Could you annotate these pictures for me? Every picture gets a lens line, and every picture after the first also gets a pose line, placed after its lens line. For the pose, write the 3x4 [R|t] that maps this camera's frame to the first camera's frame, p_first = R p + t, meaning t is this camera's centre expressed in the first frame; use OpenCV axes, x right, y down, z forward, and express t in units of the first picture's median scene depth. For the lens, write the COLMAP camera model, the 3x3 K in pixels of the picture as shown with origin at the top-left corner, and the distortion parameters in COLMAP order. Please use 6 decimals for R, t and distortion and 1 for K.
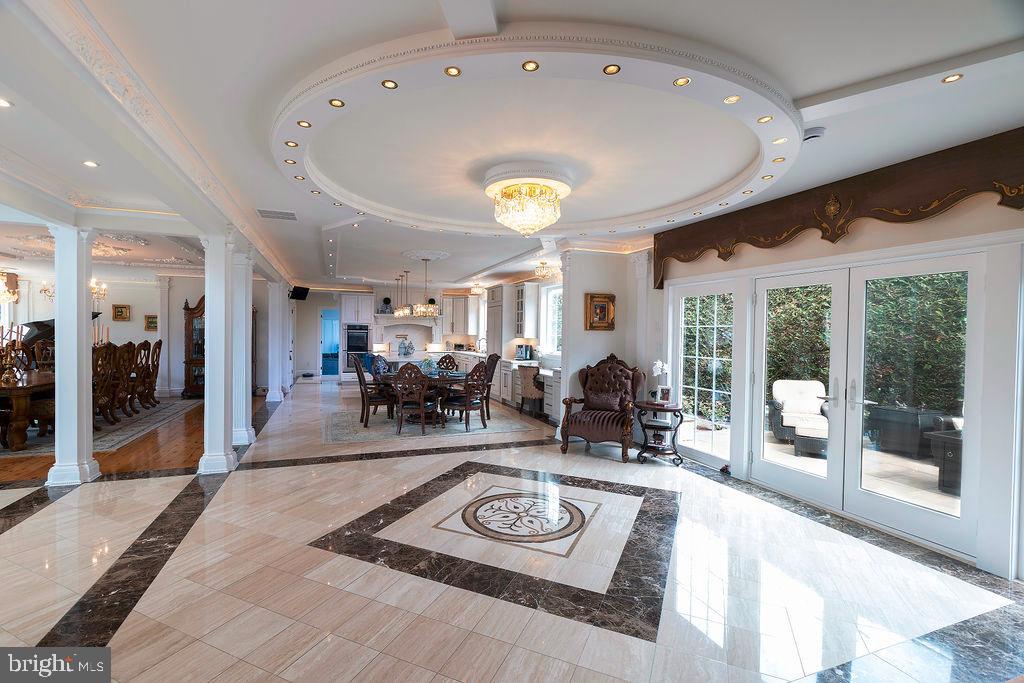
lens RADIAL K [[457.4, 0, 512.0], [0, 457.4, 341.5], [0, 0, 1]] dist [0.003318, 0.000087]
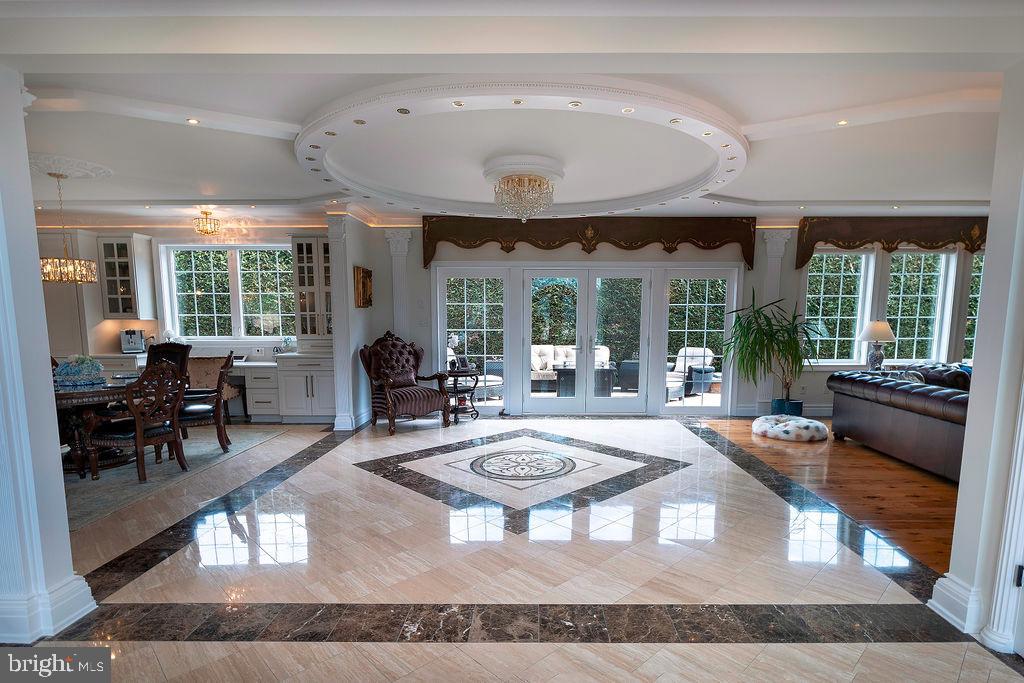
lens RADIAL K [[510.8, 0, 532.3], [0, 510.8, 376.5], [0, 0, 1]] dist [-0.001467, 0.000072]
pose [[0.367487, -0.121549, 0.922051, -1.111734], [0.025205, 0.992360, 0.120772, -0.001655], [-0.929687, -0.021142, 0.367743, 0.486561]]
